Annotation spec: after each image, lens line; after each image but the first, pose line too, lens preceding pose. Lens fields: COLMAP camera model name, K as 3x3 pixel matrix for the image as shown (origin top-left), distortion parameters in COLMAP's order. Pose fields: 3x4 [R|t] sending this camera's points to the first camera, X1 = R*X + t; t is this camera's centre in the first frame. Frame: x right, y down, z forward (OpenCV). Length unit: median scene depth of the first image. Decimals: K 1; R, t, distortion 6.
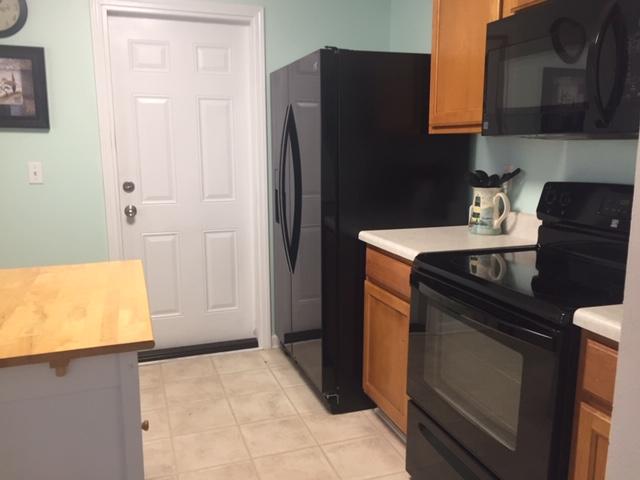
lens RADIAL K [[541.2, 0, 320.0], [0, 541.2, 240.0], [0, 0, 1]] dist [0.080828, -0.117395]
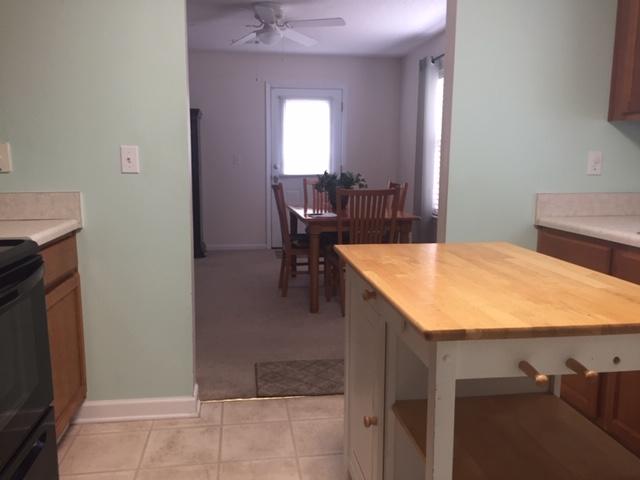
lens RADIAL K [[532.6, 0, 320.0], [0, 532.6, 240.0], [0, 0, 1]] dist [0.003531, -0.000536]
pose [[-0.982783, -0.030989, 0.182146, -0.438467], [0.026978, 0.951200, 0.307392, -0.223614], [-0.182783, 0.307014, -0.933988, 1.599310]]
